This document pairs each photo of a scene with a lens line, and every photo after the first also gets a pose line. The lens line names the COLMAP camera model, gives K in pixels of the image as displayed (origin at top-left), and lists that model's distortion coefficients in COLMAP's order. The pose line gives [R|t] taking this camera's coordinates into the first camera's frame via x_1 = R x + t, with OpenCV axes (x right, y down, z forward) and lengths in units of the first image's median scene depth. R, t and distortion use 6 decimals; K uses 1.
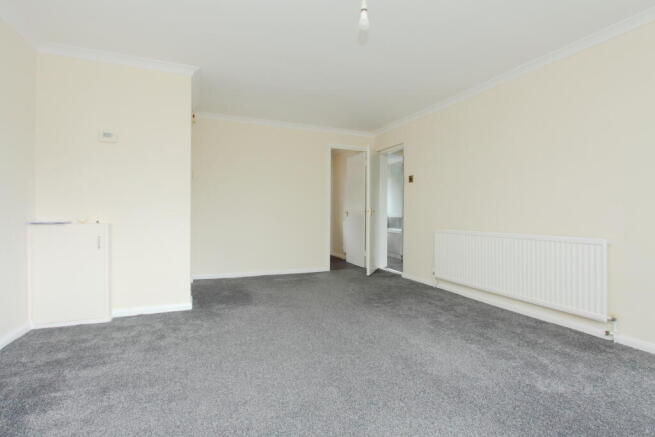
lens RADIAL K [[311.0, 0, 326.9], [0, 311.0, 214.9], [0, 0, 1]] dist [-0.012308, 0.000745]
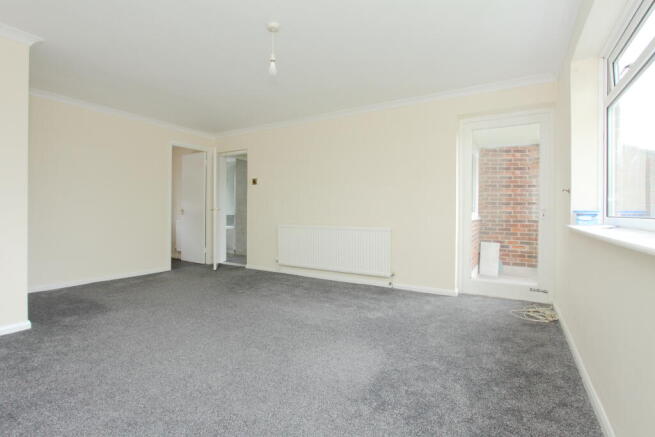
lens RADIAL K [[311.0, 0, 326.9], [0, 311.0, 214.9], [0, 0, 1]] dist [-0.012308, 0.000745]
pose [[0.810338, -0.007003, 0.585921, -0.313214], [0.000858, 0.999942, 0.010766, -0.008191], [-0.585963, -0.008221, 0.810296, -0.147103]]
